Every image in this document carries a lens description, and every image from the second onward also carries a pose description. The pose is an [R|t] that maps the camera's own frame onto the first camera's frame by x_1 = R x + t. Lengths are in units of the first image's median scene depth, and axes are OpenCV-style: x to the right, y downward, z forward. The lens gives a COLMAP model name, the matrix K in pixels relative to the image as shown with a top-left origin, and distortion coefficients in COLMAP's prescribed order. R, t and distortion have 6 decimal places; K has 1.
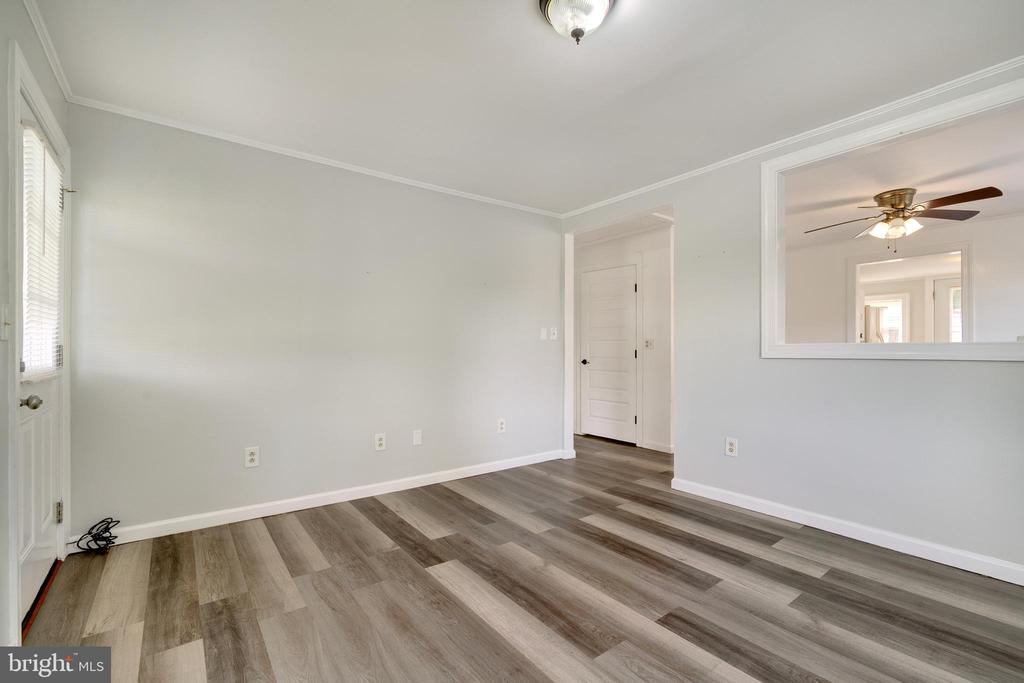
lens RADIAL K [[453.1, 0, 509.9], [0, 453.1, 346.2], [0, 0, 1]] dist [-0.000813, 0.000145]
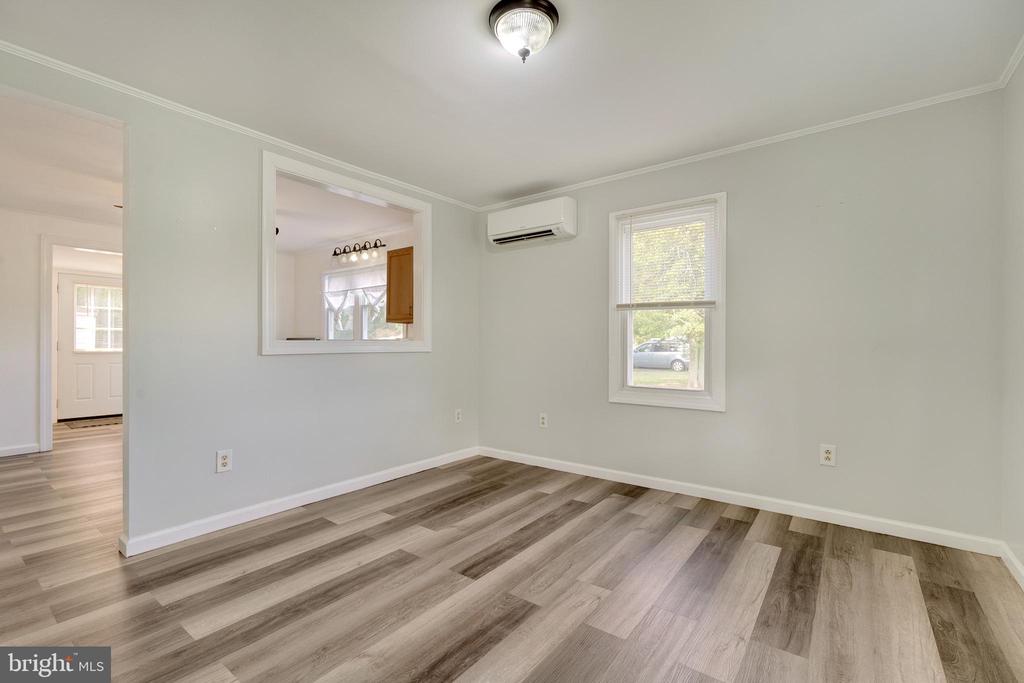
lens RADIAL K [[453.1, 0, 509.9], [0, 453.1, 346.2], [0, 0, 1]] dist [-0.000813, 0.000145]
pose [[-0.278393, 0.000903, 0.960467, -0.619283], [-0.004187, 0.999989, -0.002154, 0.009887], [-0.960458, -0.004621, -0.278386, 0.941877]]
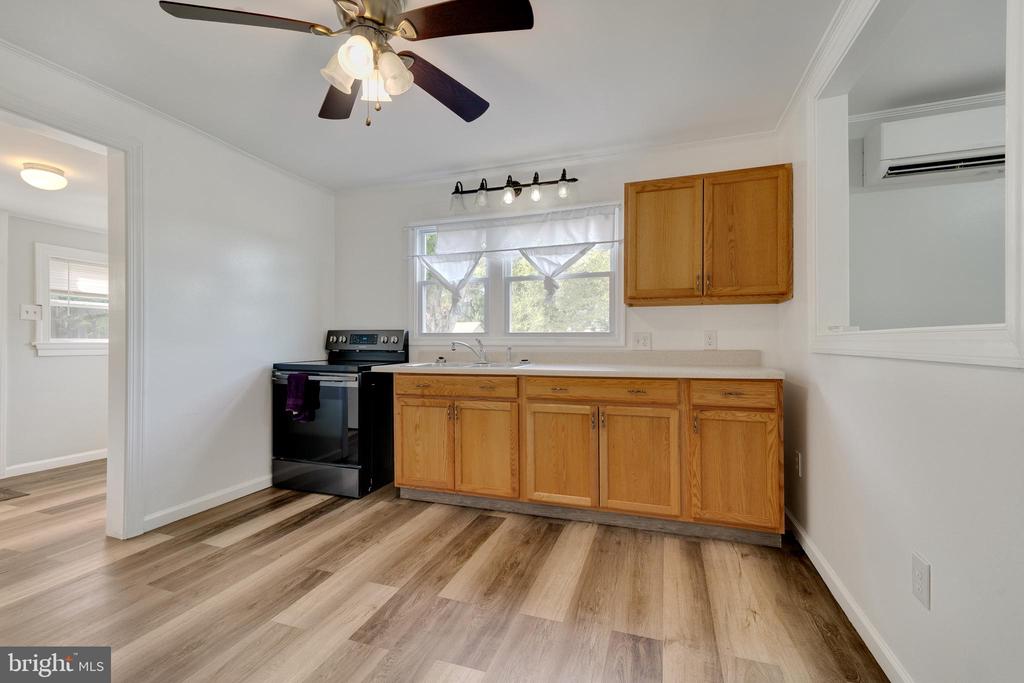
lens RADIAL K [[443.5, 0, 508.2], [0, 443.5, 334.6], [0, 0, 1]] dist [0.012469, -0.000081]
pose [[-0.552863, 0.020190, 0.833028, 0.665590], [-0.002019, 0.999671, -0.025568, 0.015704], [-0.833270, -0.015818, -0.552640, 1.806721]]
